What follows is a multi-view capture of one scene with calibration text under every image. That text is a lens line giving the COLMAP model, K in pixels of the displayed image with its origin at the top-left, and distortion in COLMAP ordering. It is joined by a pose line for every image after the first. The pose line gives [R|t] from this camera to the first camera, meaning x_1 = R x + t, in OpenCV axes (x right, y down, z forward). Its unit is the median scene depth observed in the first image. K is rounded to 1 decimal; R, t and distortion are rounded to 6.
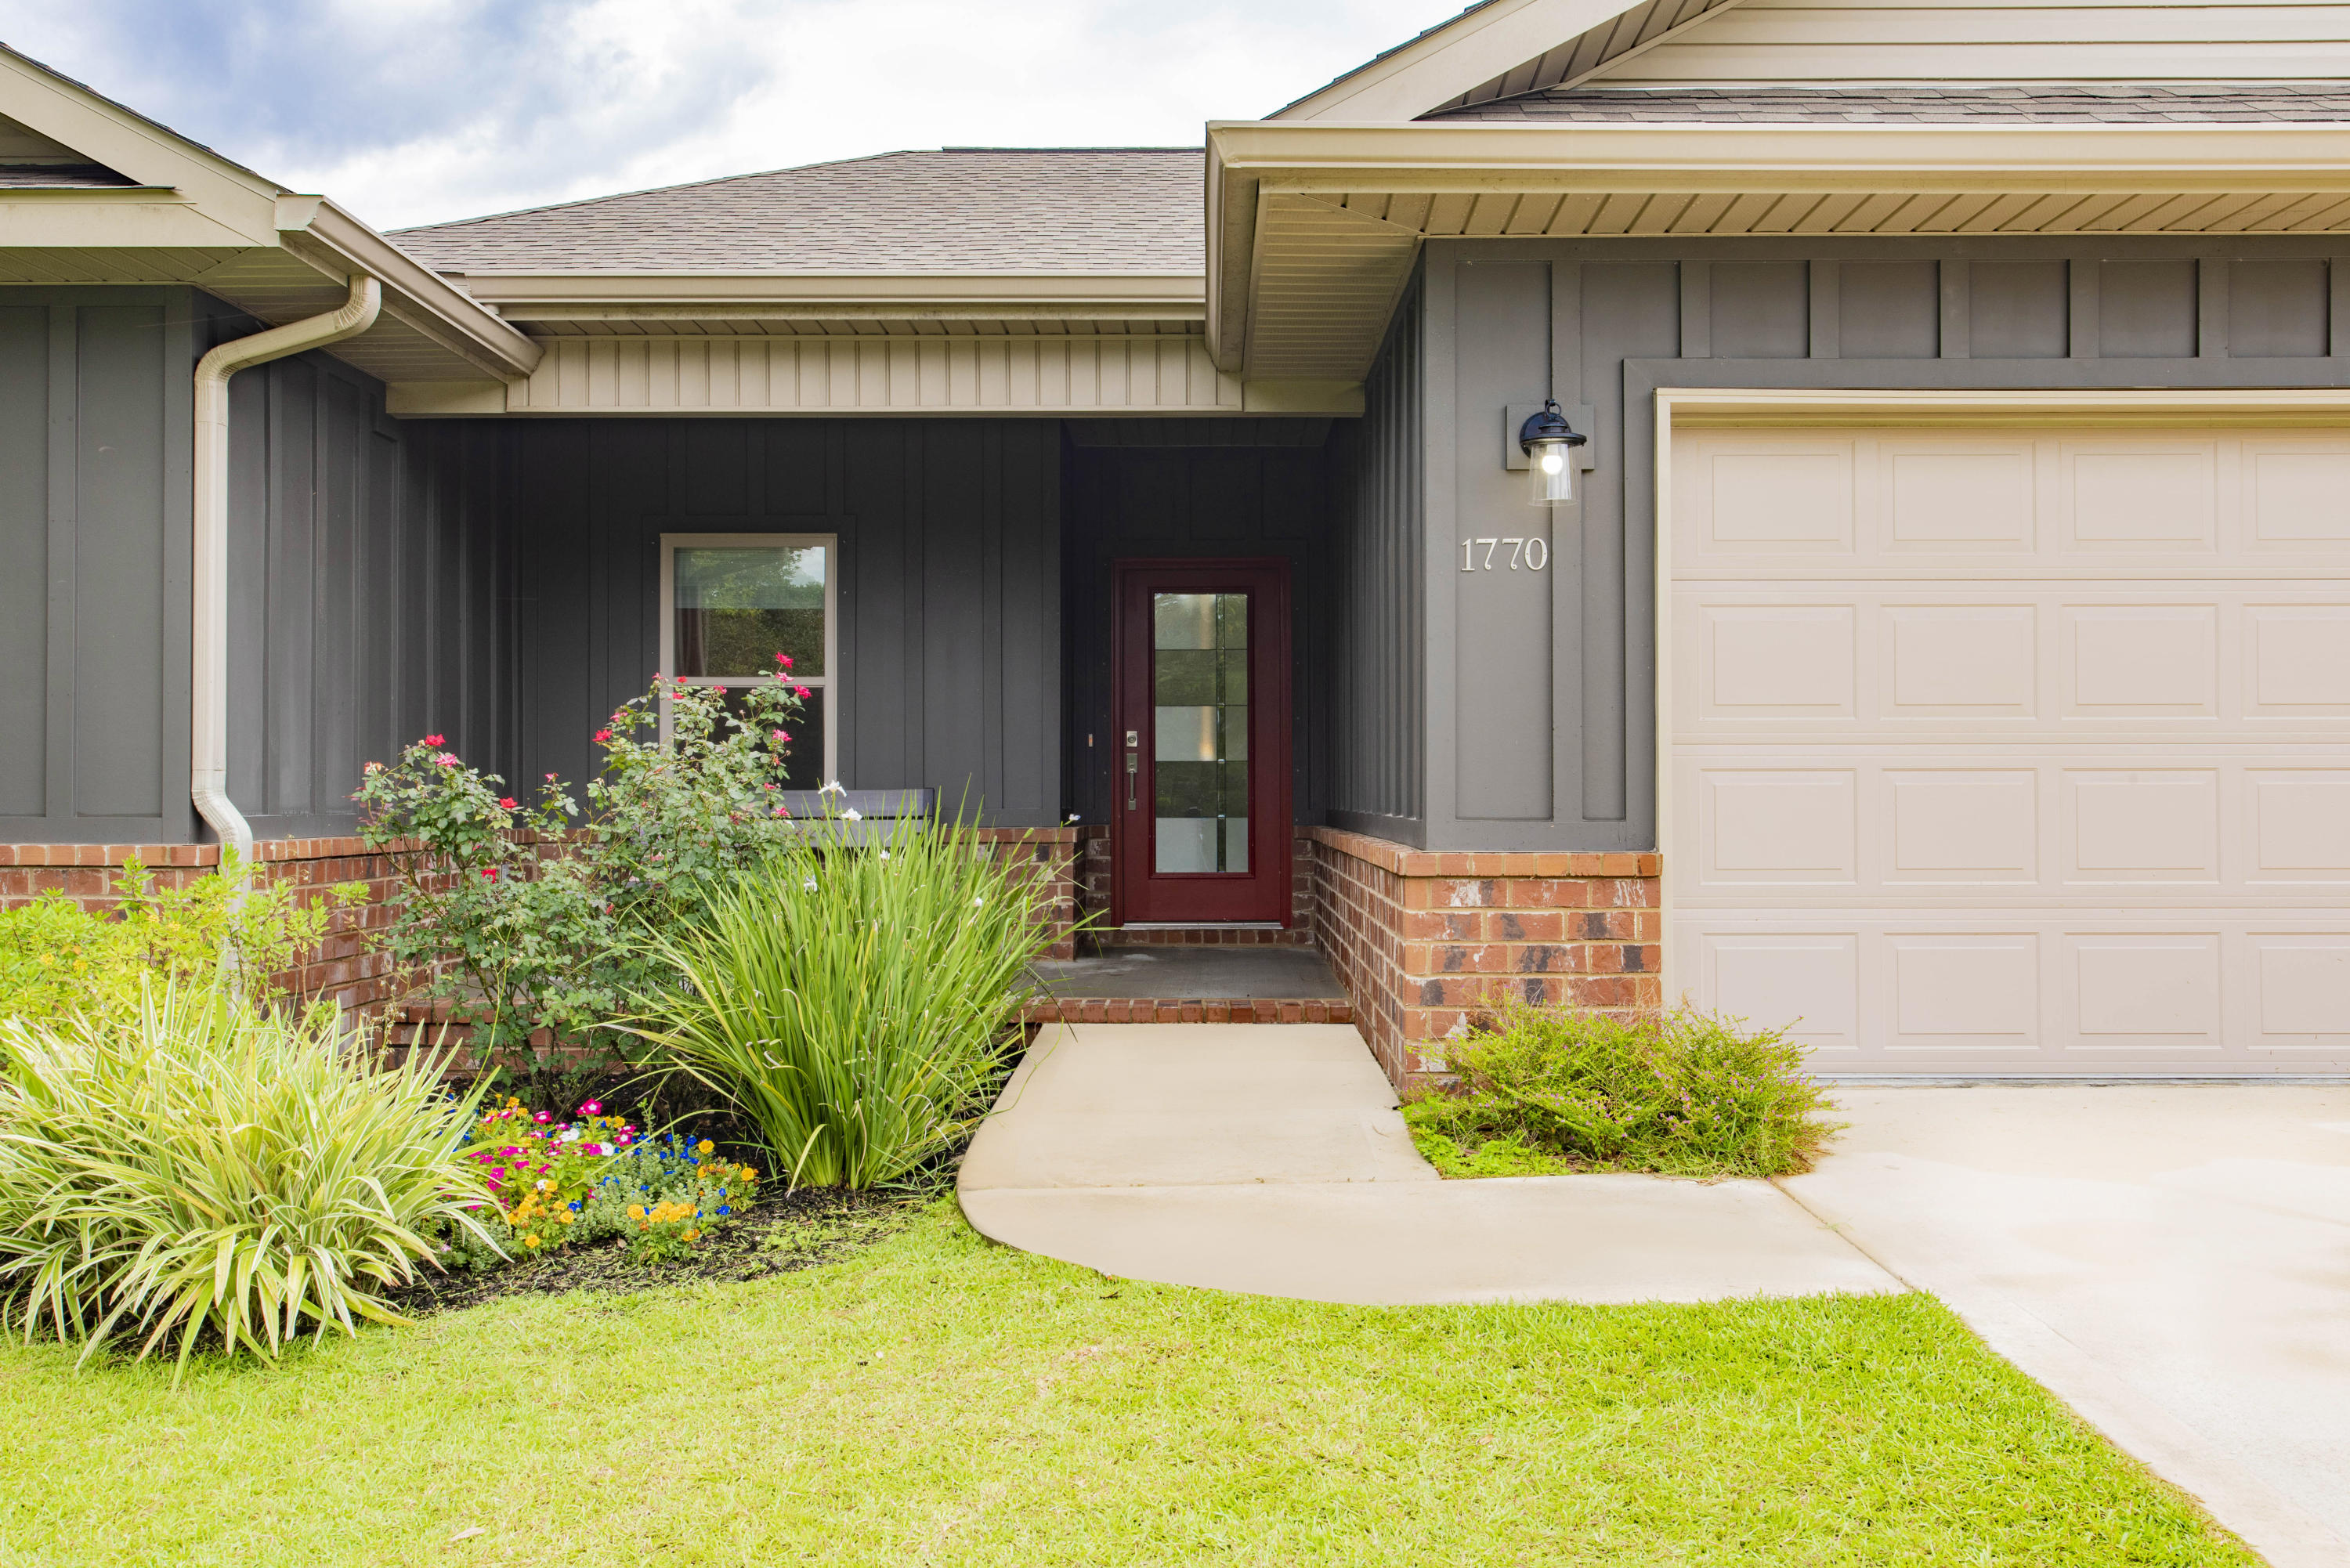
lens RADIAL K [[2122.3, 0, 1175.0], [0, 2122.3, 784.0], [0, 0, 1]] dist [0.001487, 0.000300]
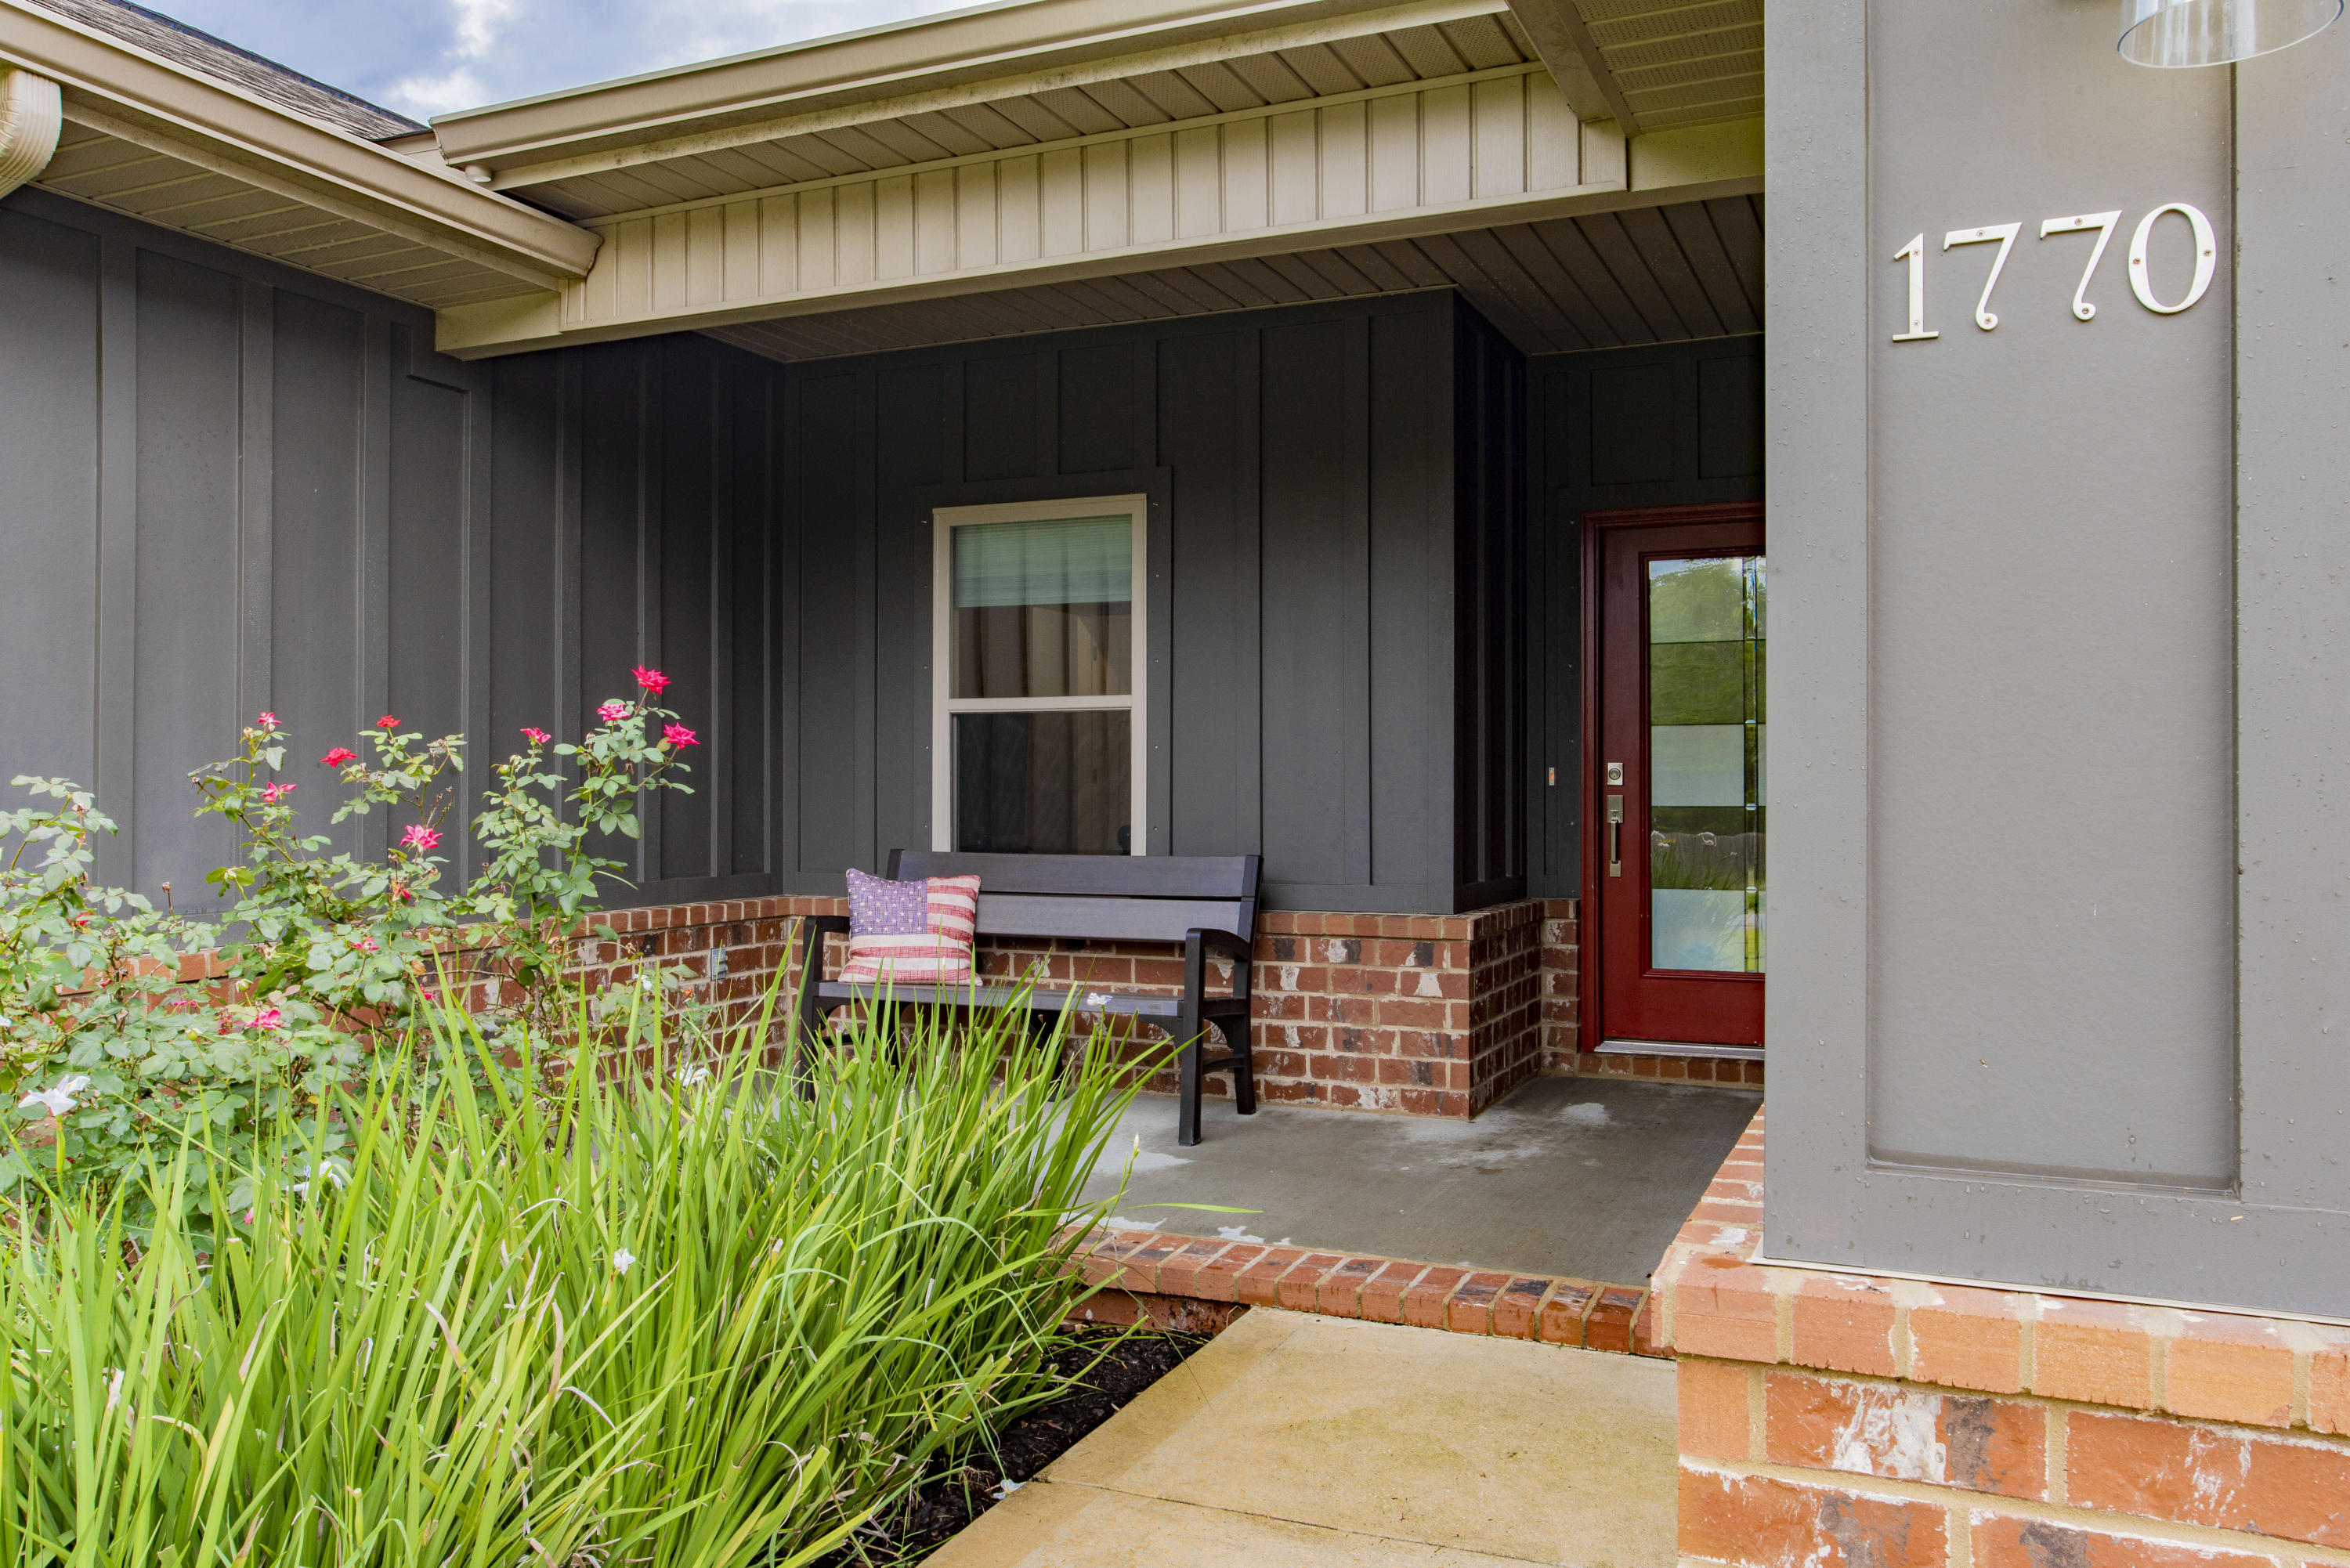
lens RADIAL K [[1790.1, 0, 1175.0], [0, 1790.1, 784.0], [0, 0, 1]] dist [0.002238, -0.001861]
pose [[0.916890, -0.001994, -0.399135, 0.089388], [0.004788, 0.999971, 0.006005, -0.024360], [0.399111, -0.007417, 0.916873, 0.451722]]
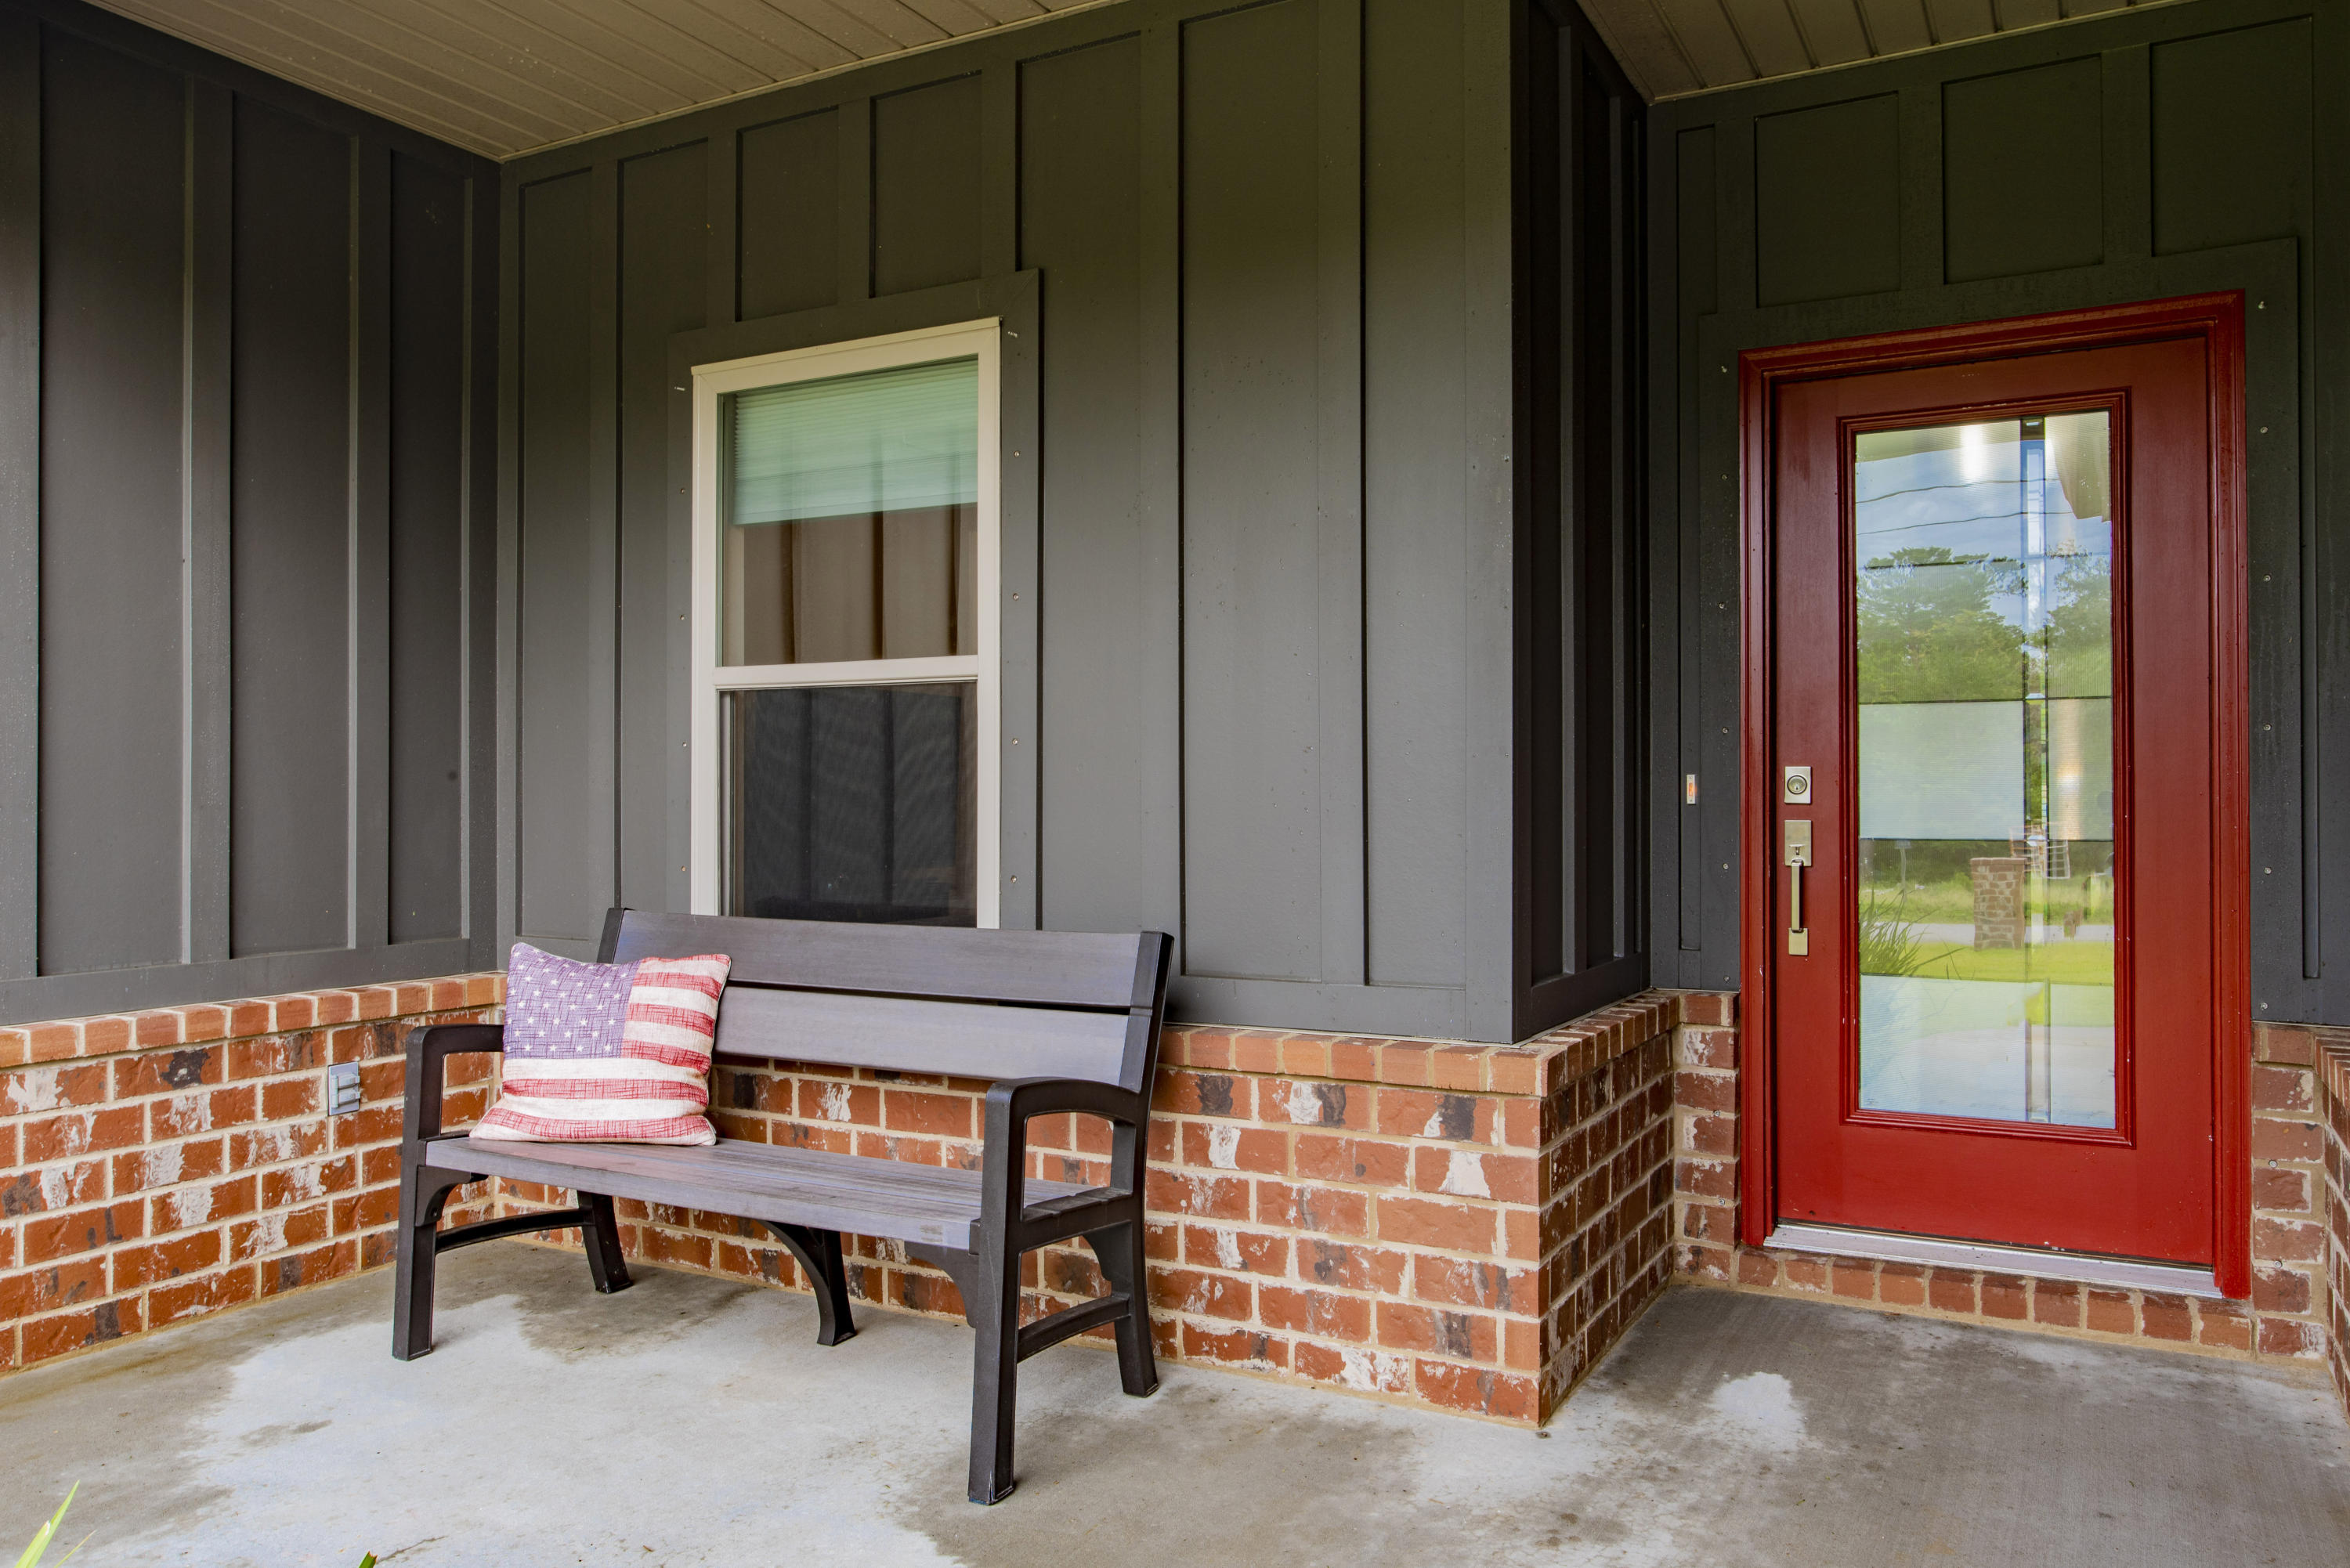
lens RADIAL K [[1693.2, 0, 1185.6], [0, 1693.2, 787.0], [0, 0, 1]] dist [-0.005297, 0.006085]
pose [[0.883641, -0.002969, -0.468156, 0.032453], [0.006629, 0.999959, 0.006172, -0.026028], [0.468118, -0.008557, 0.883624, 0.716384]]
